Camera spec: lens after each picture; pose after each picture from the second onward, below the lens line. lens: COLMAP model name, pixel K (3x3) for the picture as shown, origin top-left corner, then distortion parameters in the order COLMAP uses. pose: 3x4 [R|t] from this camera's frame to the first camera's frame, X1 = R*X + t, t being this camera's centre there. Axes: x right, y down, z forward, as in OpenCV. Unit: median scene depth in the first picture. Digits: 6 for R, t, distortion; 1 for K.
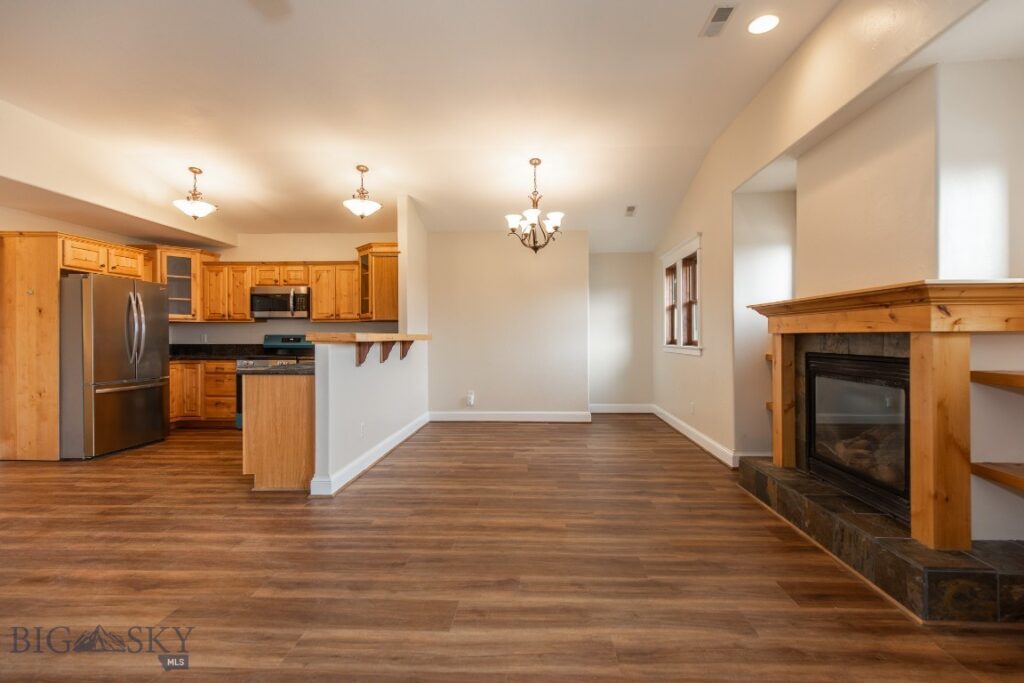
lens RADIAL K [[469.4, 0, 533.2], [0, 469.4, 337.3], [0, 0, 1]] dist [0.016180, -0.005315]
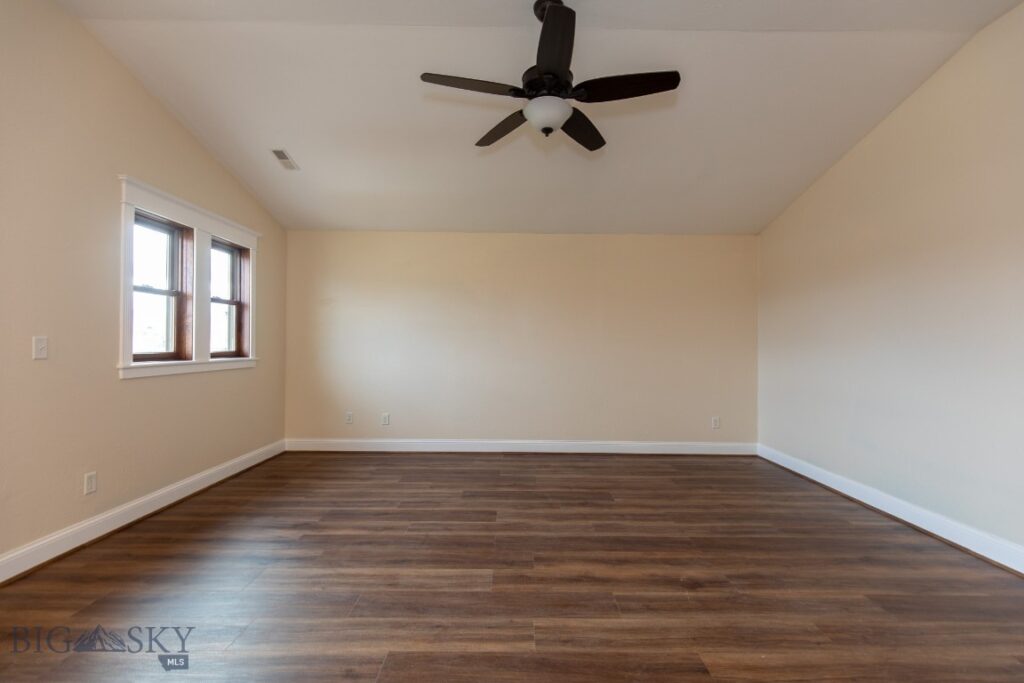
lens RADIAL K [[469.4, 0, 515.4], [0, 469.4, 342.9], [0, 0, 1]] dist [0.016180, -0.005315]
pose [[-0.999457, -0.005848, -0.032434, -0.247346], [-0.005745, 0.999978, -0.003265, -0.010013], [0.032453, -0.003077, -0.999469, 1.219852]]
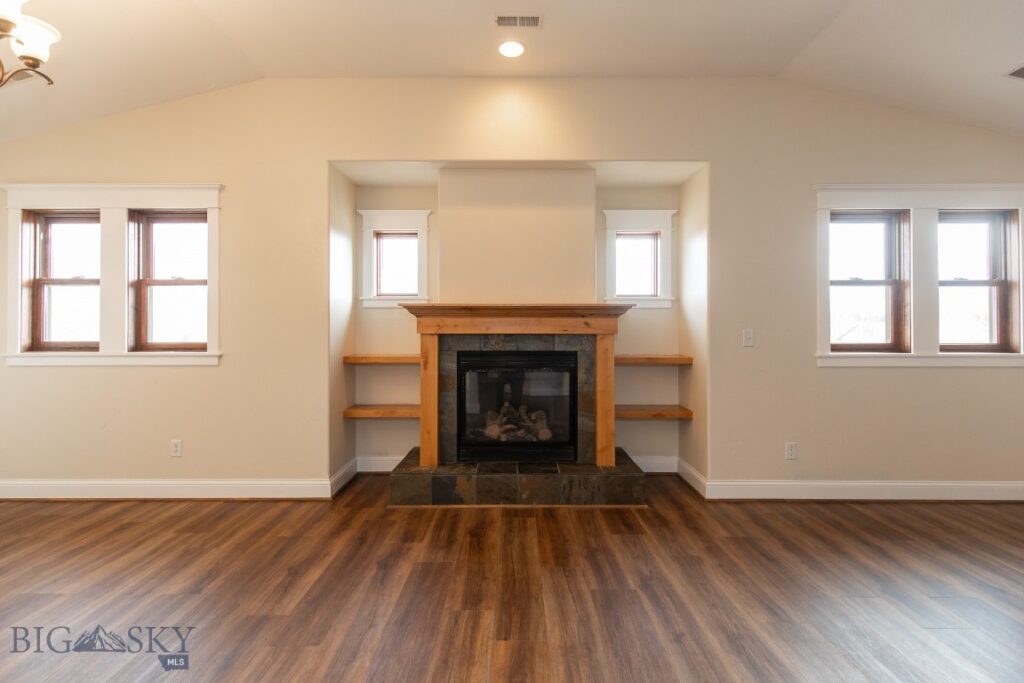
lens RADIAL K [[469.4, 0, 517.9], [0, 469.4, 322.9], [0, 0, 1]] dist [0.016180, -0.005315]
pose [[-0.015203, 0.013742, 0.999790, -0.542995], [0.000651, 0.999905, -0.013733, -0.019725], [-0.999884, 0.000442, -0.015210, 0.932515]]
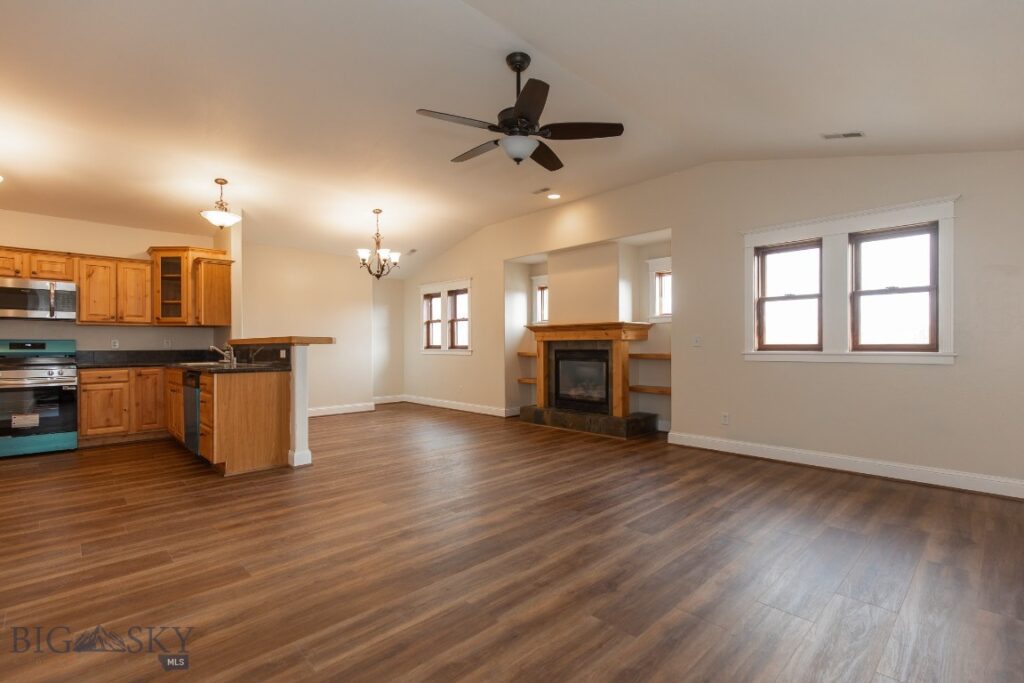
lens RADIAL K [[469.4, 0, 523.8], [0, 469.4, 340.9], [0, 0, 1]] dist [0.016180, -0.005315]
pose [[0.689922, 0.008074, 0.723838, -1.069936], [0.002694, 0.999902, -0.013722, 0.022178], [-0.723878, 0.011417, 0.689833, -0.341086]]
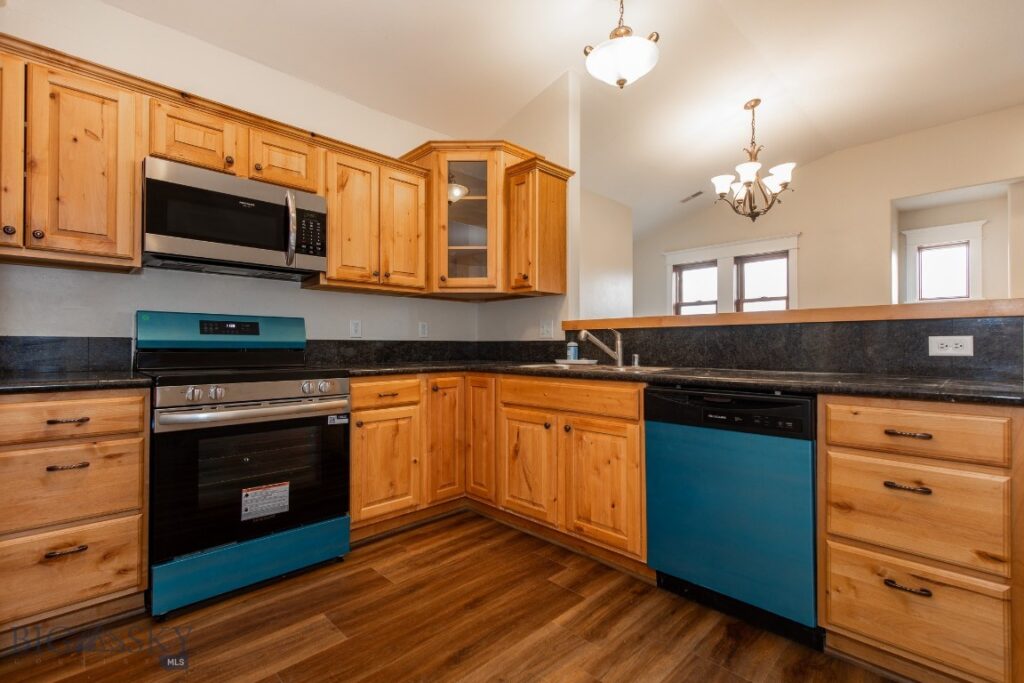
lens RADIAL K [[469.4, 0, 510.9], [0, 469.4, 335.4], [0, 0, 1]] dist [0.016180, -0.005315]
pose [[0.694330, 0.017846, 0.719435, -1.306181], [-0.002201, 0.999740, -0.022674, 0.041393], [-0.719653, 0.014160, 0.694189, 1.197970]]
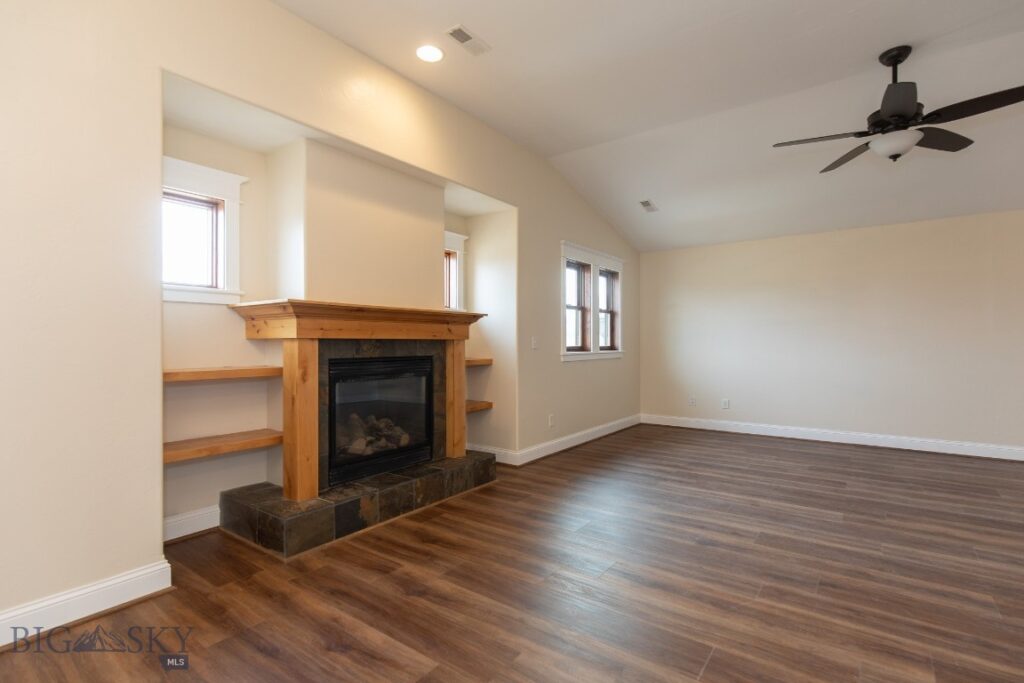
lens RADIAL K [[469.4, 0, 488.8], [0, 469.4, 343.3], [0, 0, 1]] dist [0.016180, -0.005315]
pose [[-0.794870, 0.005383, 0.606756, -0.251065], [0.005212, 0.999984, -0.002044, 0.004548], [-0.606757, 0.001538, -0.794886, 1.656601]]
